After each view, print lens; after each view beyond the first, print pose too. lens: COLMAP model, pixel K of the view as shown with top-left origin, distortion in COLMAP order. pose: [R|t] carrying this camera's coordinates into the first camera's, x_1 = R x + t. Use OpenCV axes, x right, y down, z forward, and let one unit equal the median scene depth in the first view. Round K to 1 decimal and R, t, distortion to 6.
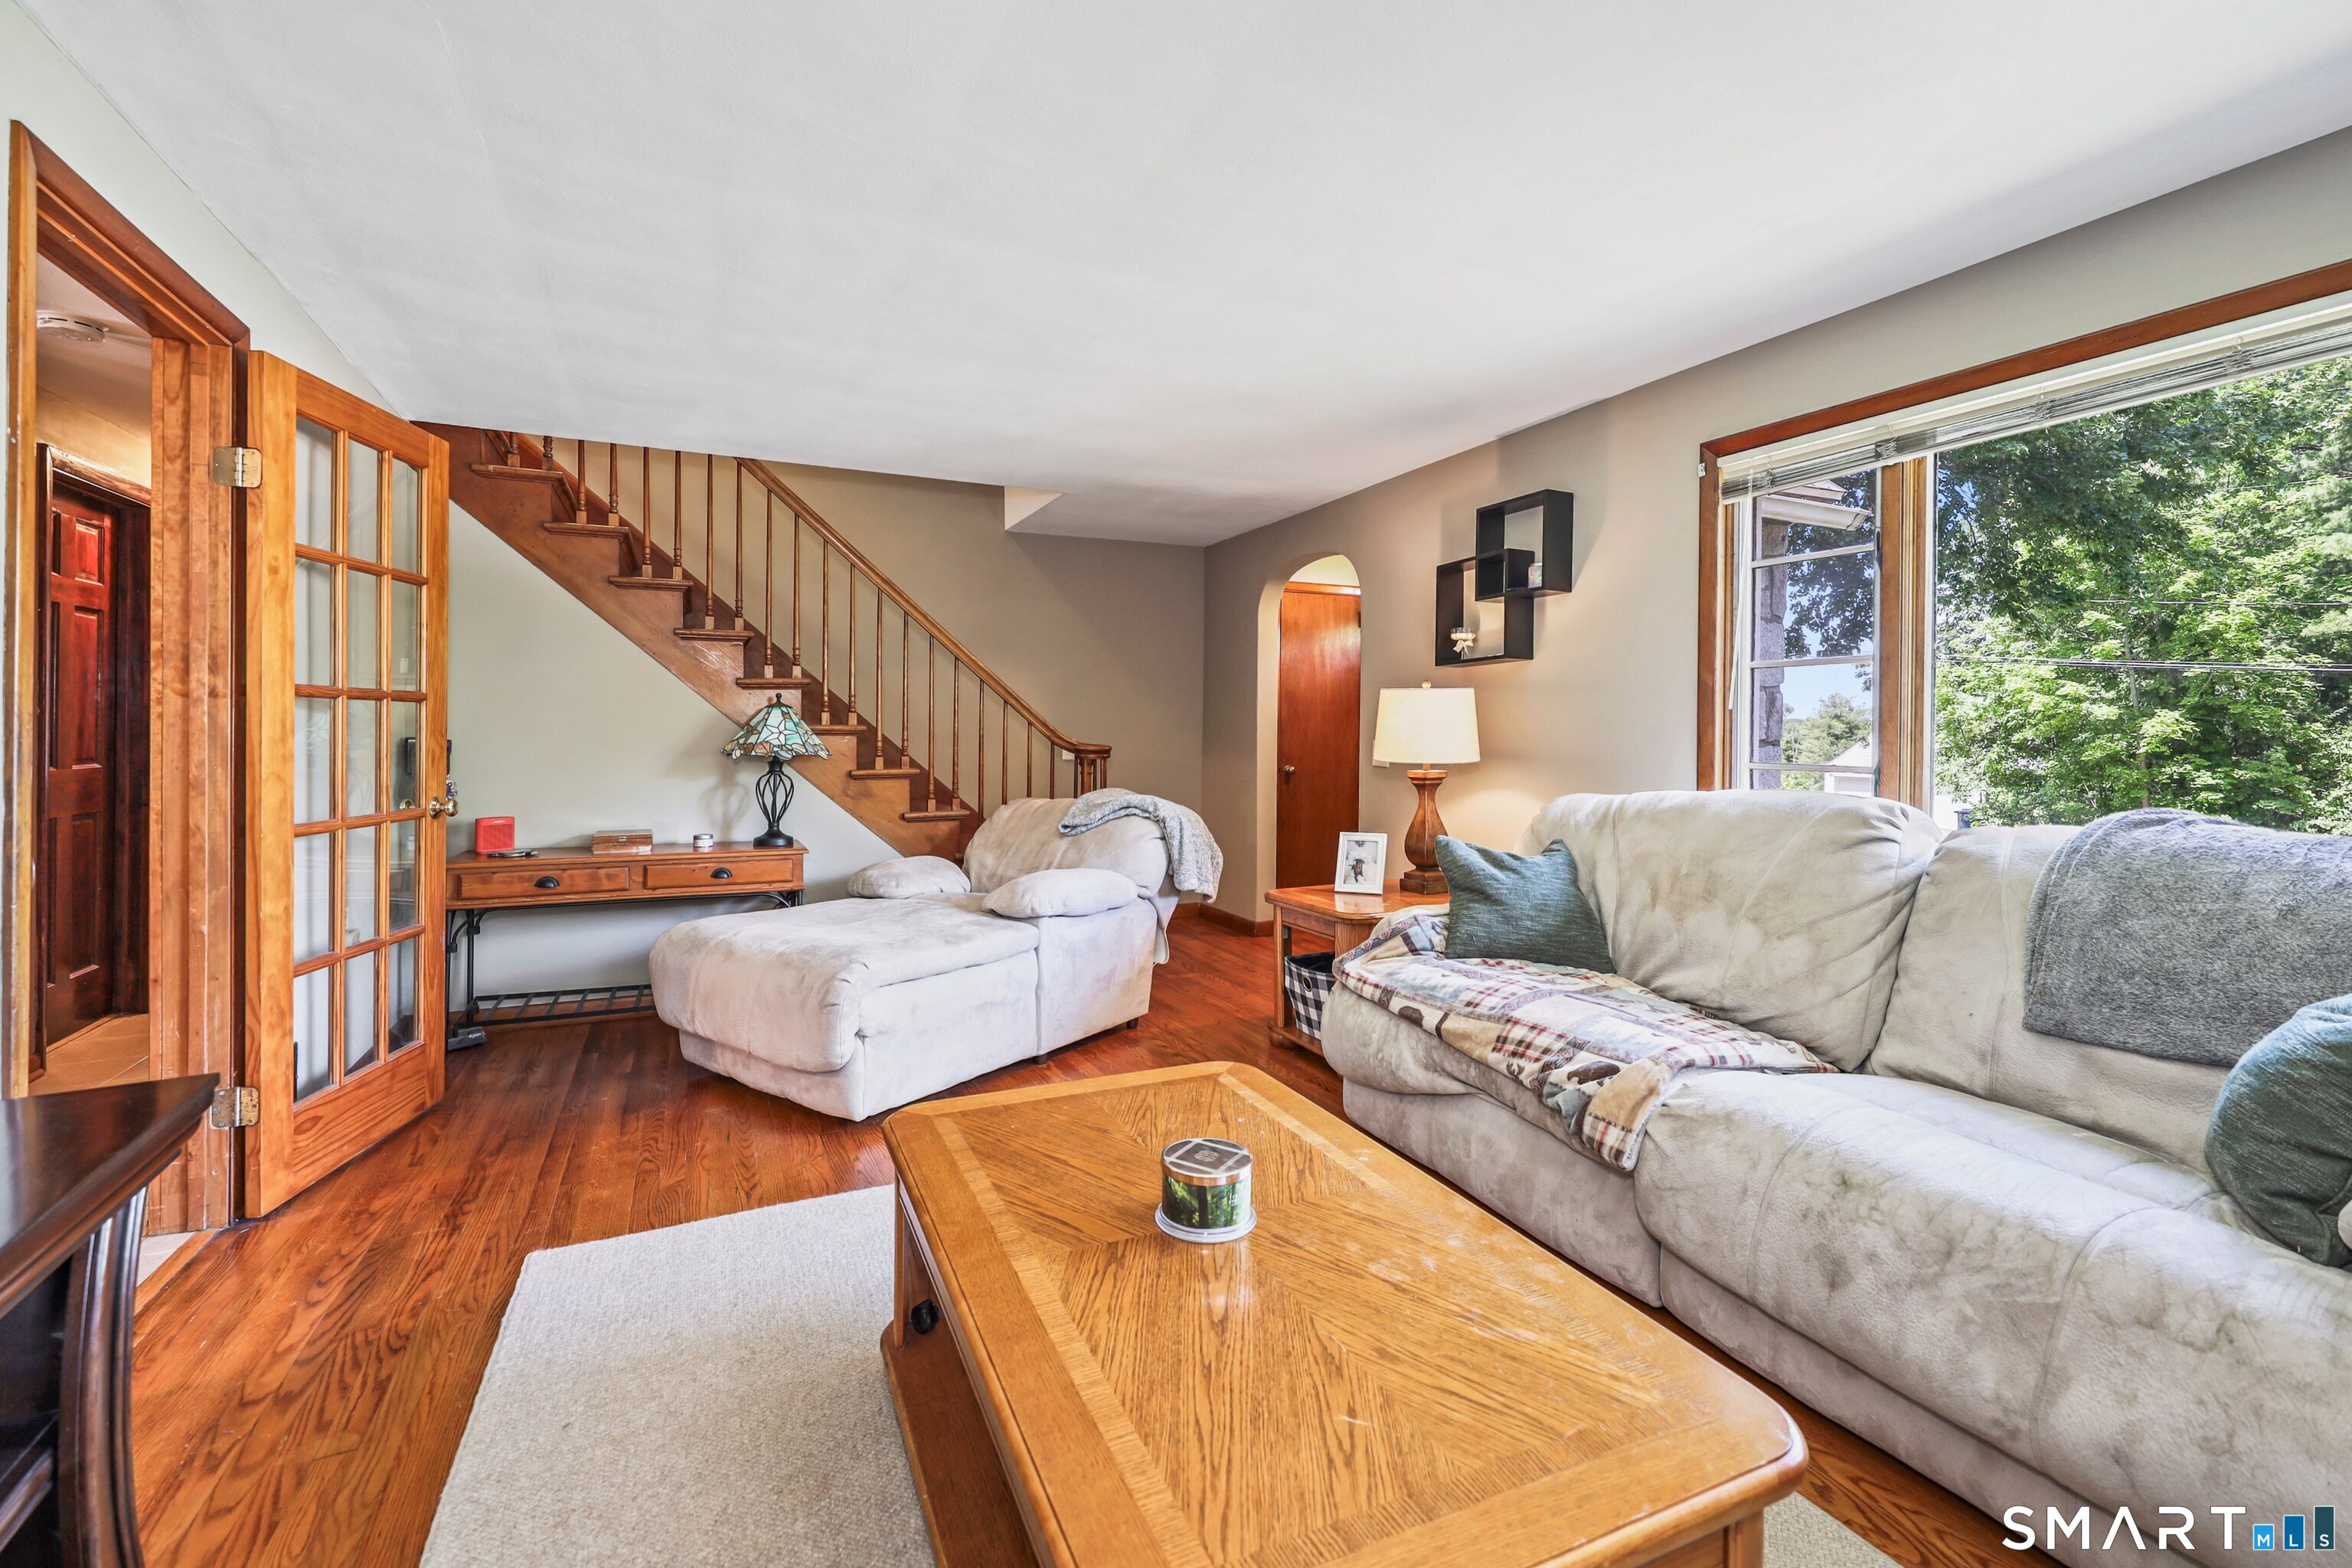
lens RADIAL K [[1019.5, 0, 1152.1], [0, 1019.5, 734.3], [0, 0, 1]] dist [-0.002776, -0.000245]
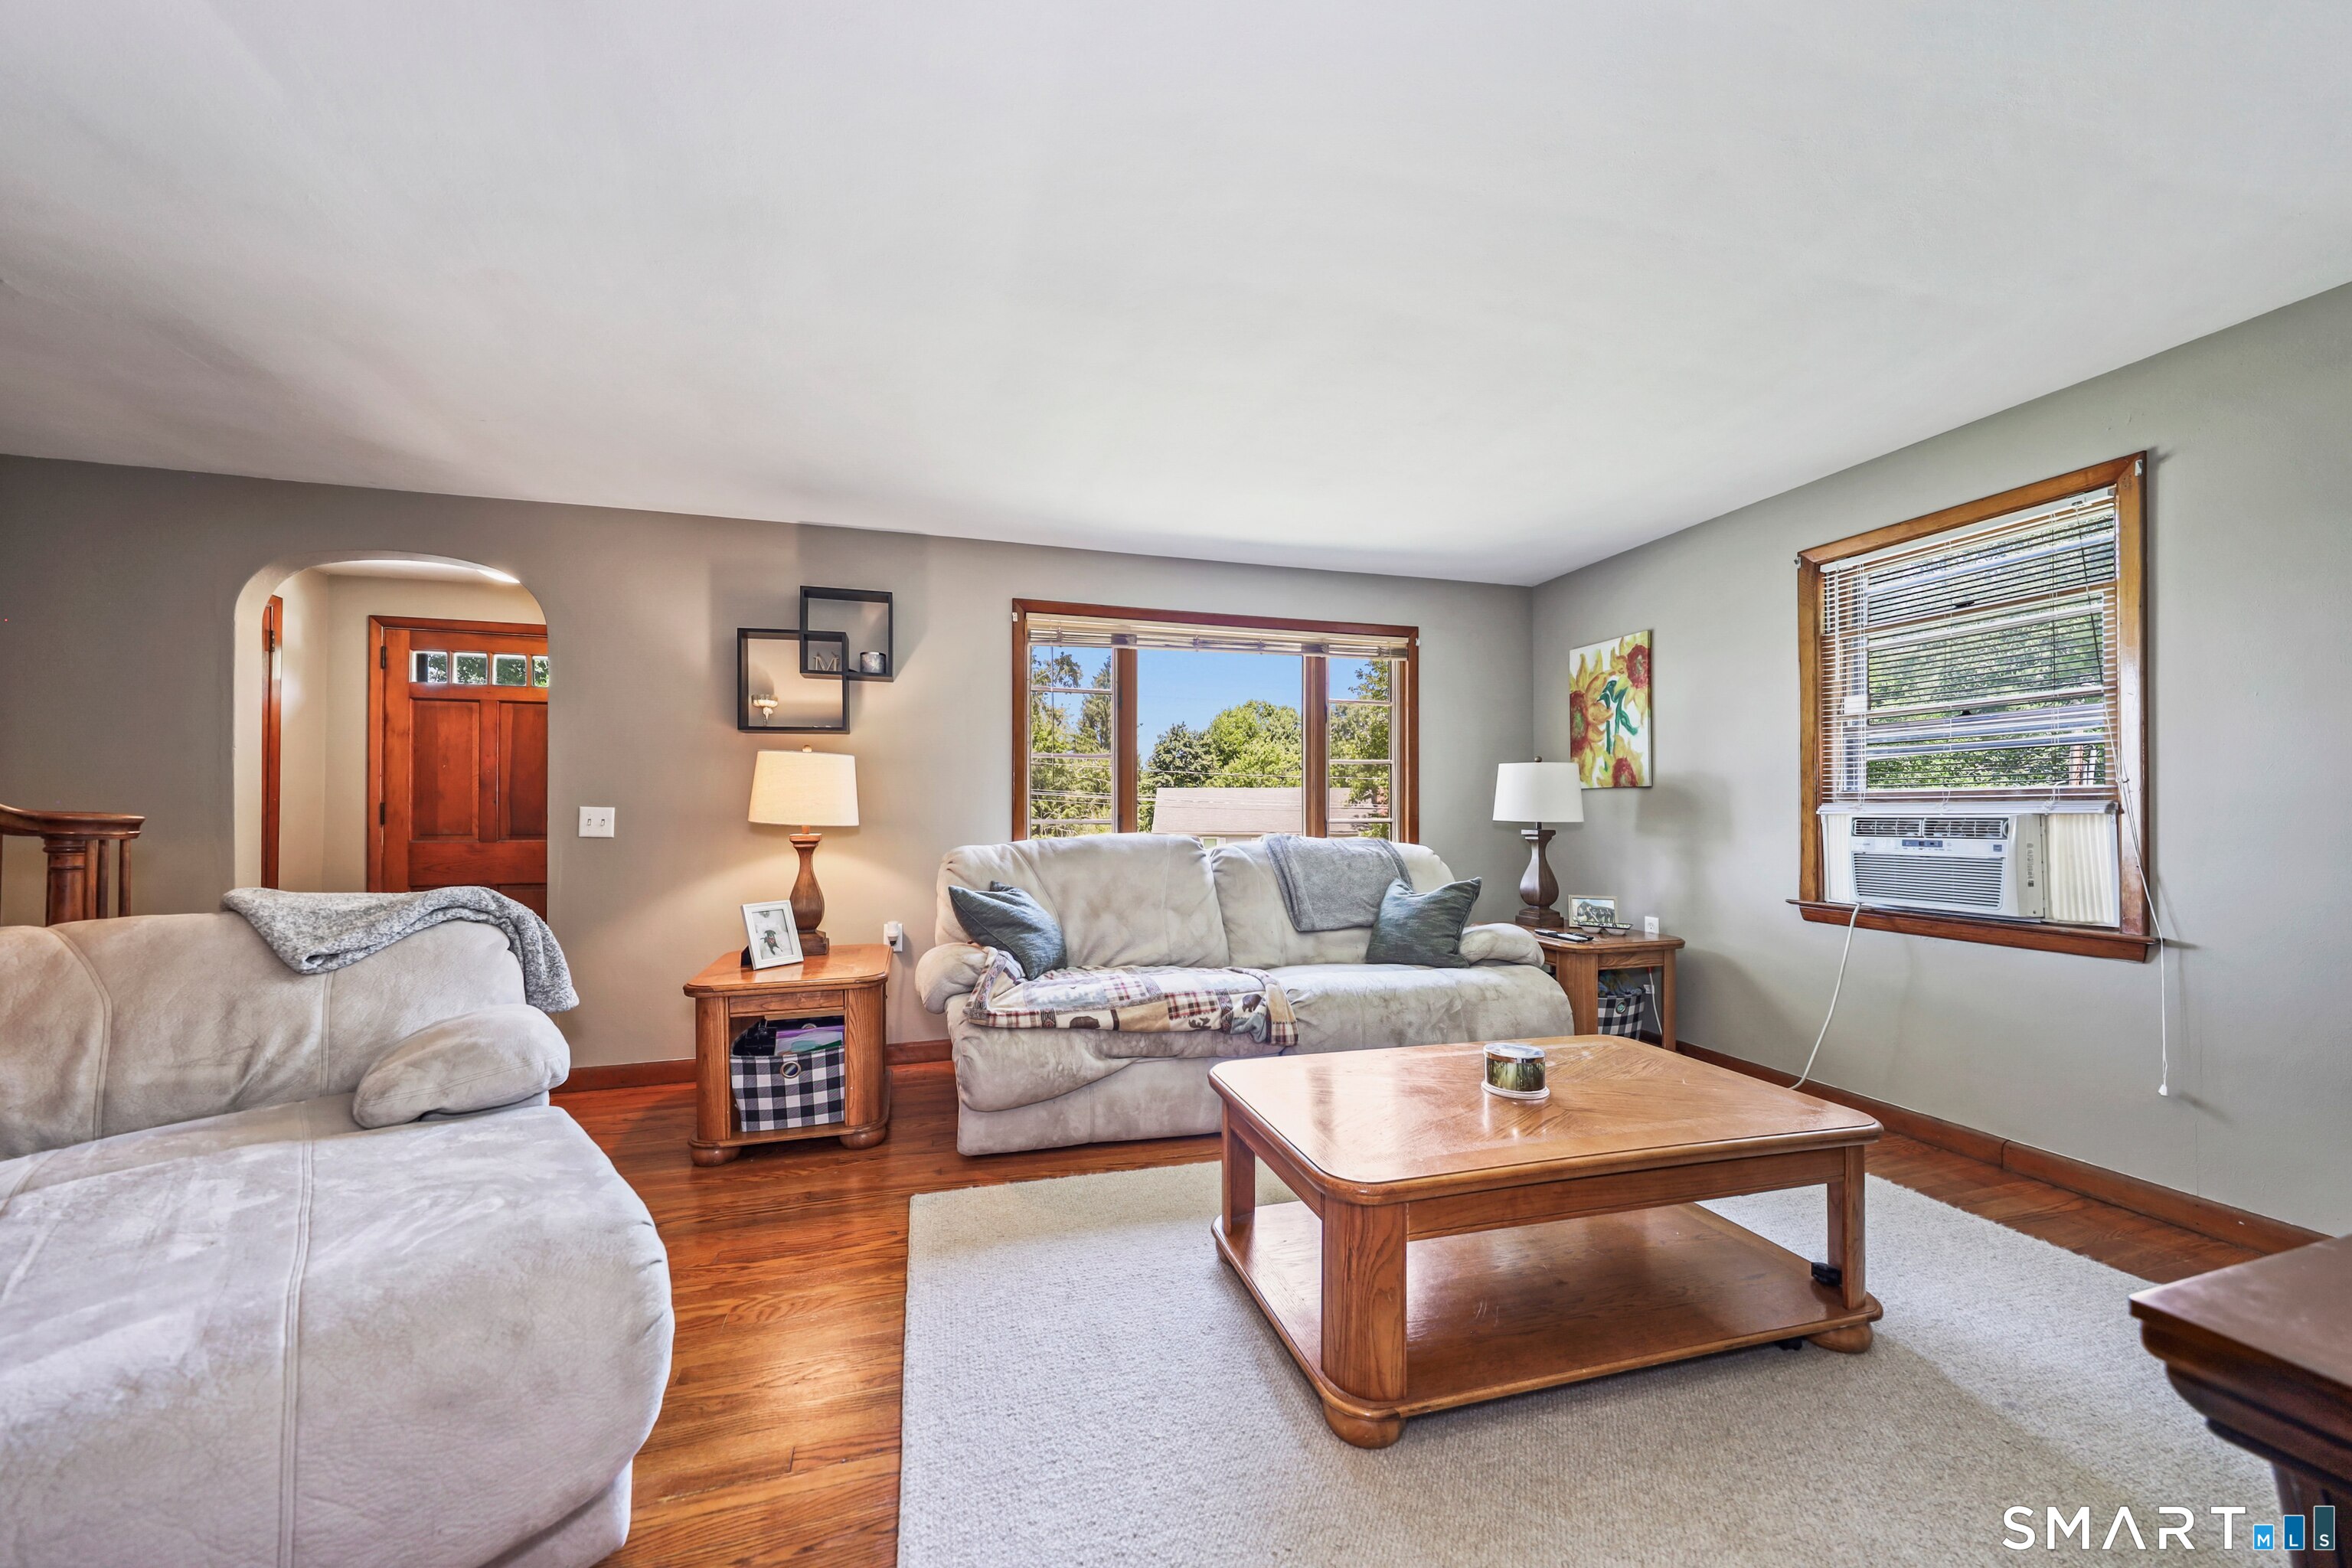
lens RADIAL K [[857.1, 0, 1167.6], [0, 857.1, 798.8], [0, 0, 1]] dist [-0.003636, -0.000376]
pose [[0.120211, 0.013697, 0.992654, -0.564495], [-0.000603, 0.999906, -0.013724, 0.012401], [-0.992748, 0.001051, 0.120208, 0.566362]]
